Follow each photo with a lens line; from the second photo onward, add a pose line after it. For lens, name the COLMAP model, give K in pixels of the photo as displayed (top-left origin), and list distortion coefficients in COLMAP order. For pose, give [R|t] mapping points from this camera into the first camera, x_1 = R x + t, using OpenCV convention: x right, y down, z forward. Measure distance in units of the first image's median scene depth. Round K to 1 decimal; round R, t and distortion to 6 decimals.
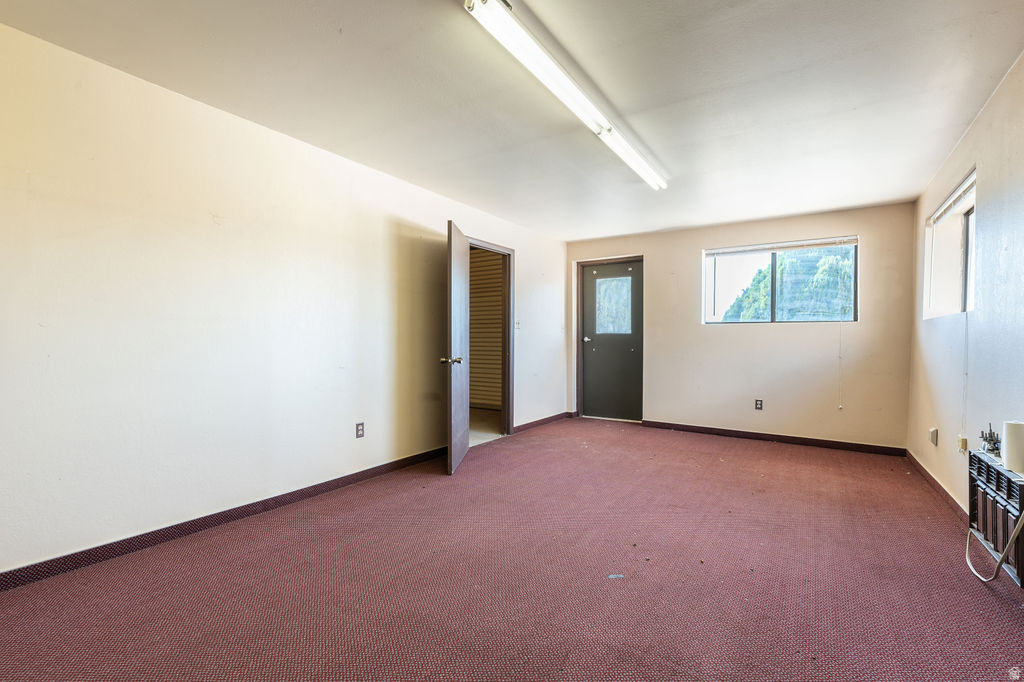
lens RADIAL K [[451.1, 0, 509.1], [0, 451.1, 344.2], [0, 0, 1]] dist [0.001048, -0.000160]
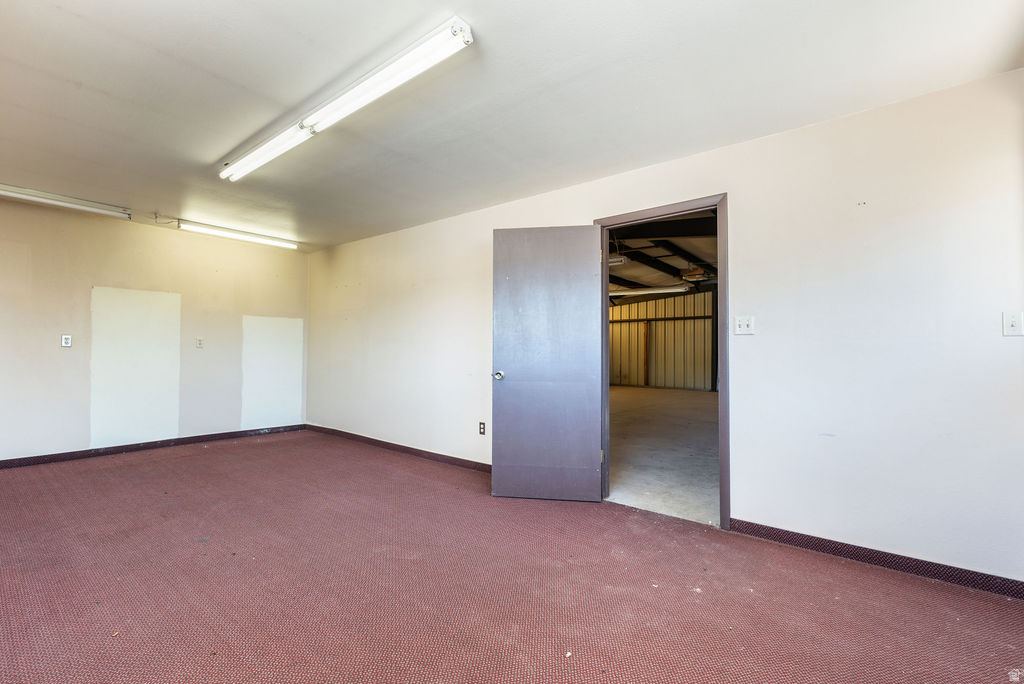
lens RADIAL K [[451.1, 0, 509.1], [0, 451.1, 334.8], [0, 0, 1]] dist [0.001048, -0.000160]
pose [[-0.097343, -0.027751, -0.994864, 0.876781], [-0.004027, 0.999614, -0.027489, -0.029030], [0.995243, 0.001330, -0.097417, 1.184240]]
